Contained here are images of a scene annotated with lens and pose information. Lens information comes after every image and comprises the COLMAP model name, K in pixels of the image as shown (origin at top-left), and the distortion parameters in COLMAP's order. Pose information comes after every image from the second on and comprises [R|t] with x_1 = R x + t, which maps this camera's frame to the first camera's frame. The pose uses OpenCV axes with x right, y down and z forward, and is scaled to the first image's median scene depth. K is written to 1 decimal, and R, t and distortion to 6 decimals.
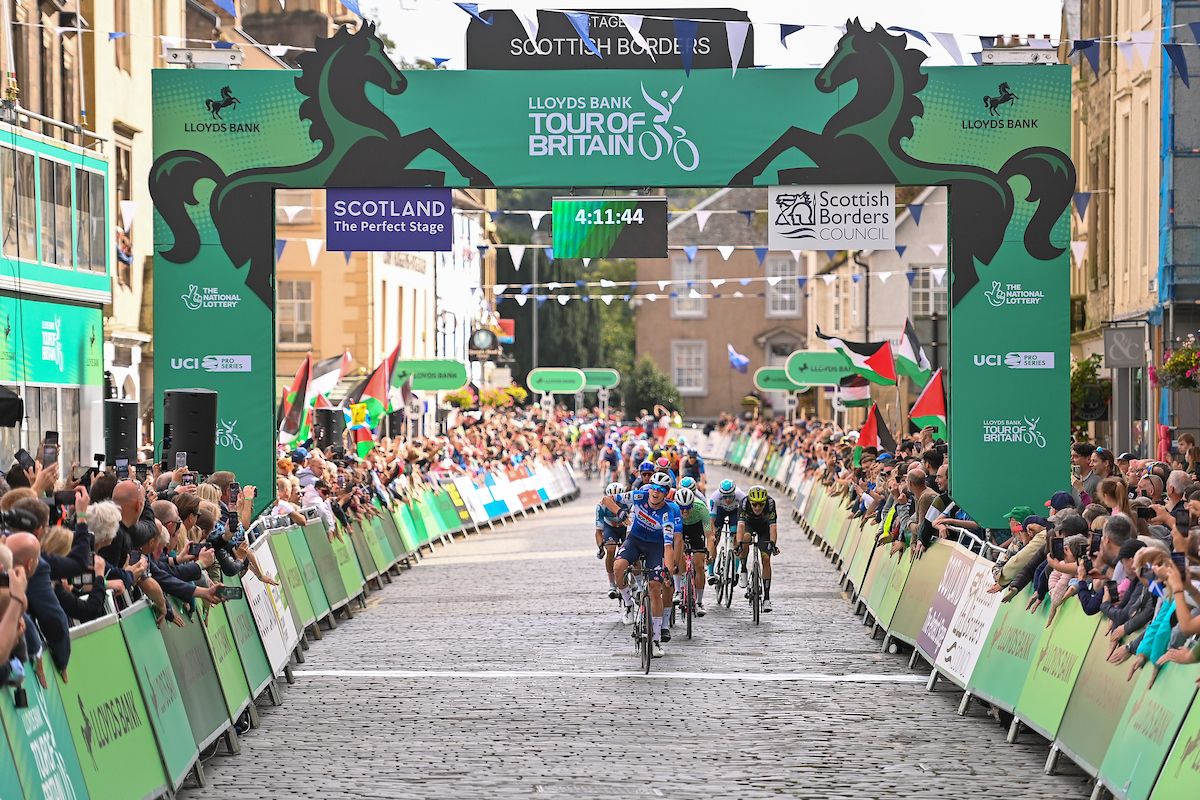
lens RADIAL K [[5005.7, 0, 600.0], [0, 5005.7, 400.0], [0, 0, 1]] dist [1.018568, 2.254871]
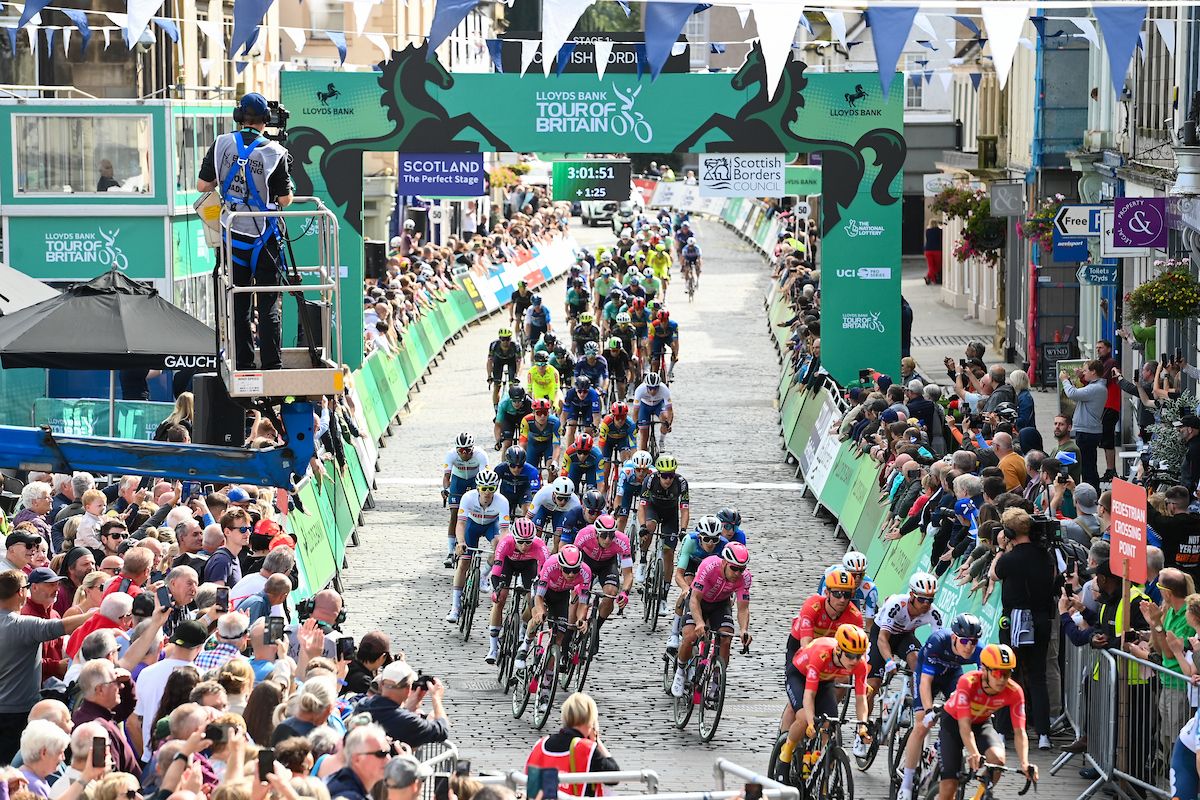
lens RADIAL K [[5864.2, 0, 600.0], [0, 5864.2, 400.0], [0, 0, 1]] dist [1.655718, 1.756496]
pose [[0.999978, 0.006210, -0.002498, 0.009243], [-0.006048, 0.998173, 0.060111, -0.073944], [0.002866, -0.060095, 0.998189, -0.725176]]
